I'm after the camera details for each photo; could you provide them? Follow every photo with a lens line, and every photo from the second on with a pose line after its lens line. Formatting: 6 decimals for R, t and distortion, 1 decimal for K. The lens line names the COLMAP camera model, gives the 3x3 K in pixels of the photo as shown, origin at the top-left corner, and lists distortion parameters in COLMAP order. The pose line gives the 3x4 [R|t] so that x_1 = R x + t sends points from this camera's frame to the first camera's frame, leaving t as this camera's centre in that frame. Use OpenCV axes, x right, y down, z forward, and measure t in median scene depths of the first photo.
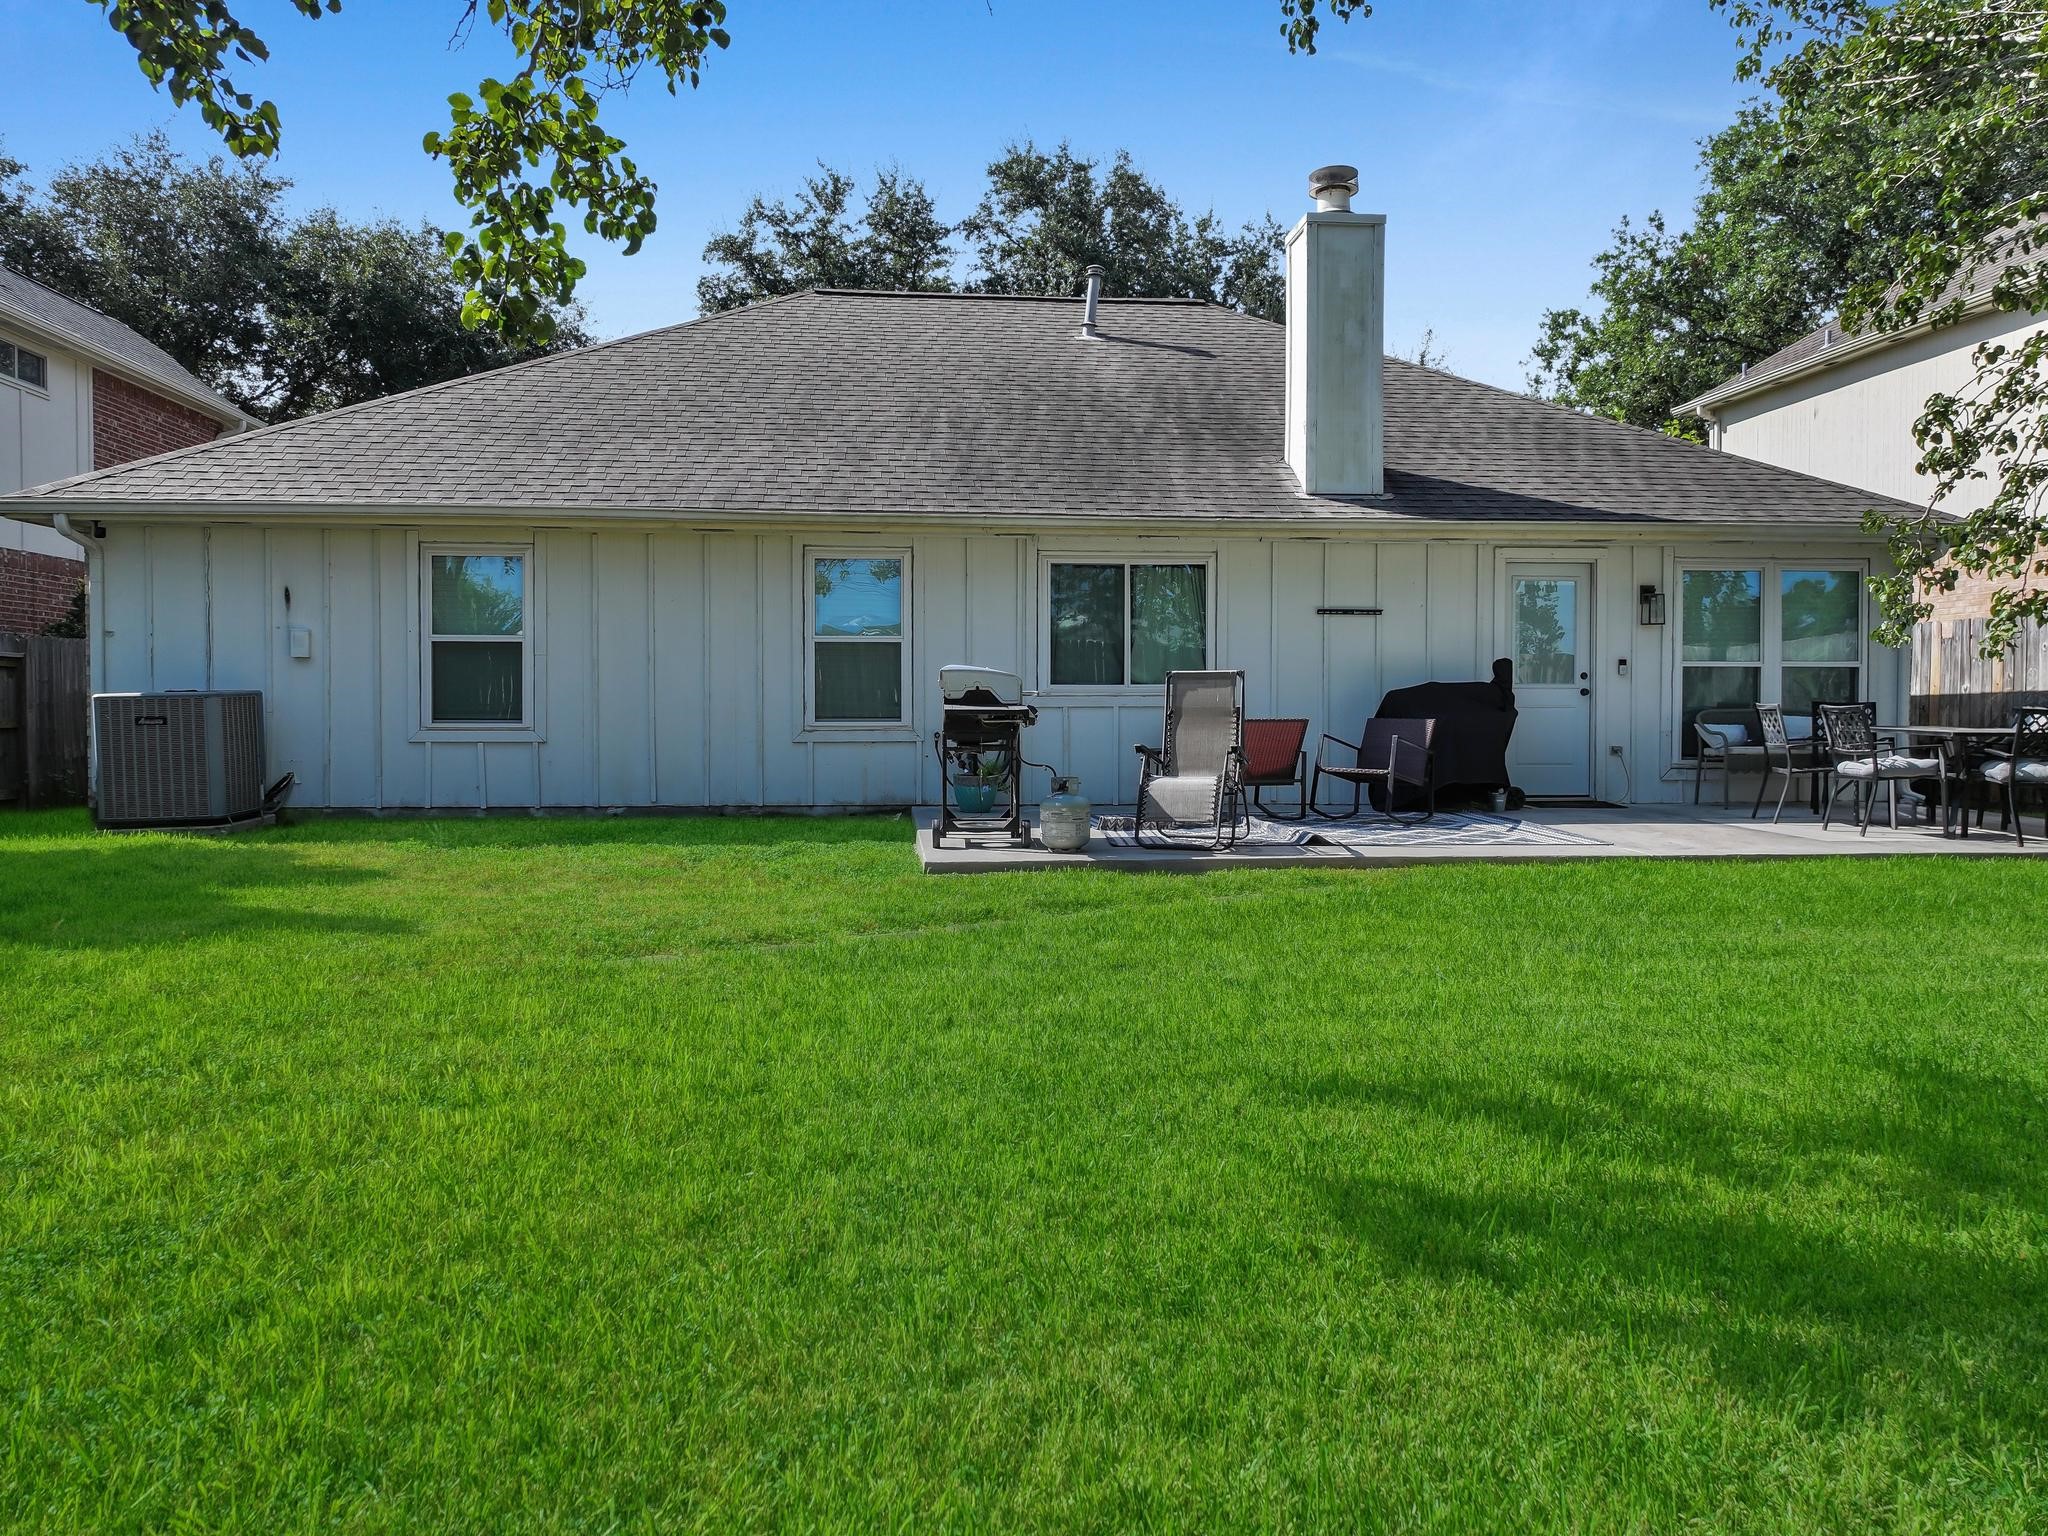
lens RADIAL K [[1449.9, 0, 1024.0], [0, 1449.9, 768.0], [0, 0, 1]] dist [-0.000589, 0.000611]
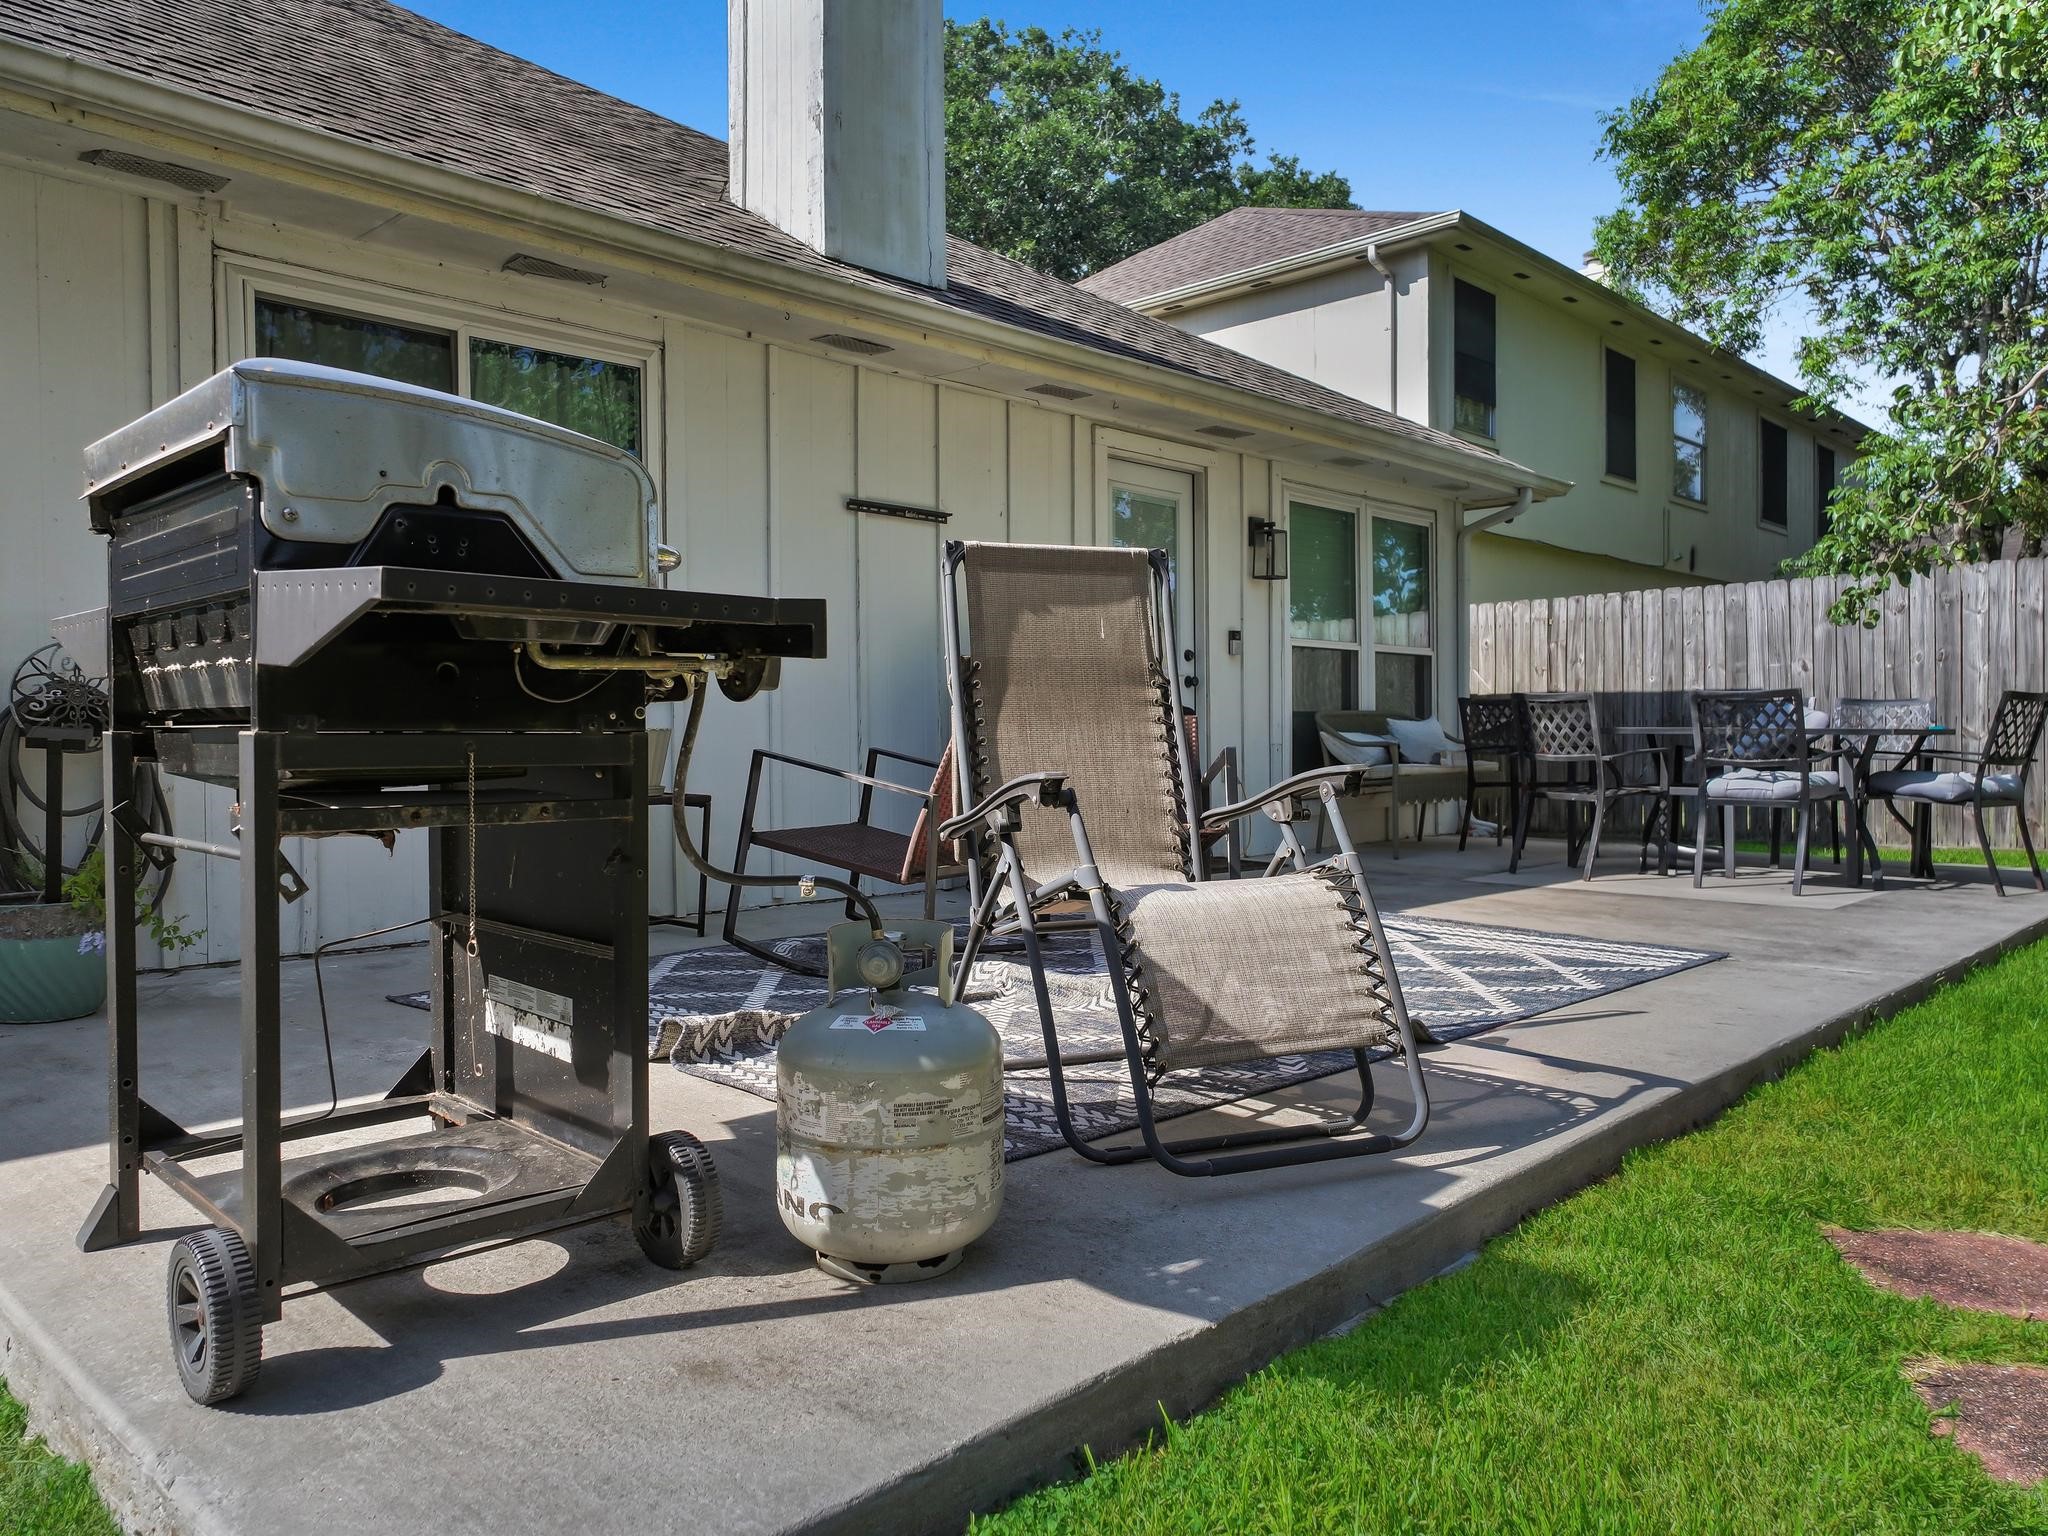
lens RADIAL K [[1442.3, 0, 1023.0], [0, 1442.3, 780.5], [0, 0, 1]] dist [-0.001276, -0.000768]
pose [[0.758517, -0.025628, 0.651149, -0.073953], [0.038193, 0.999257, -0.005161, -0.010066], [-0.650533, 0.028784, 0.758932, 0.607690]]
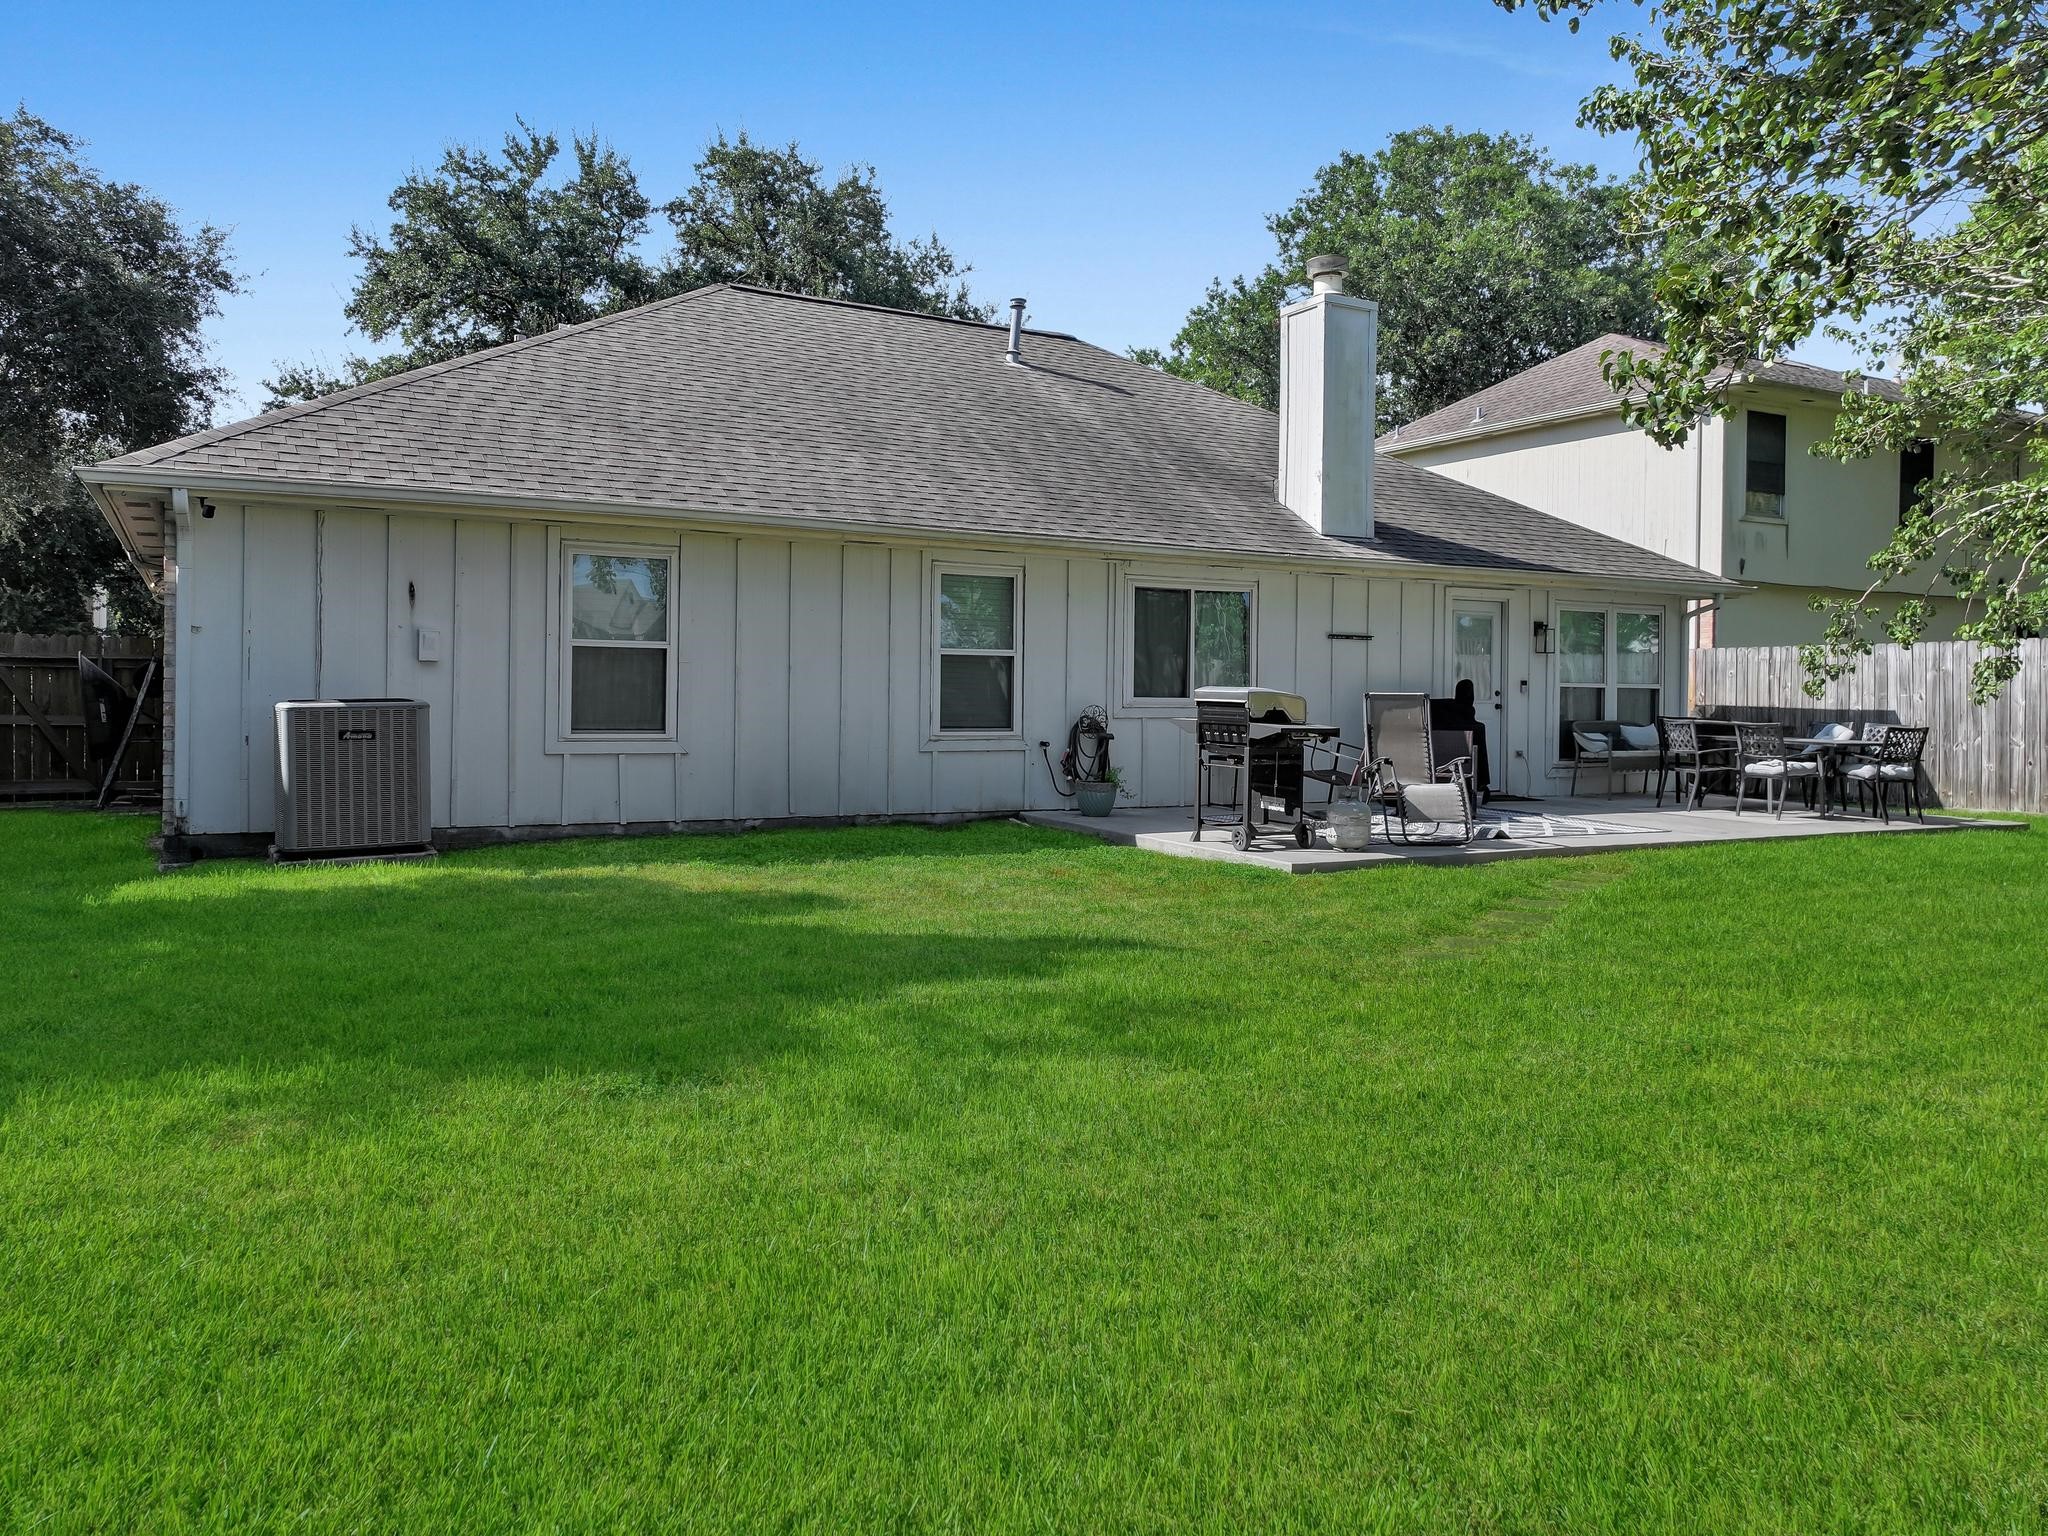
lens RADIAL K [[1493.4, 0, 1020.6], [0, 1493.4, 714.1], [0, 0, 1]] dist [0.001637, 0.000354]
pose [[0.915139, 0.004444, 0.403114, -0.515597], [0.007398, 0.999586, -0.027814, -0.014532], [-0.403070, 0.028436, 0.914727, 0.008064]]
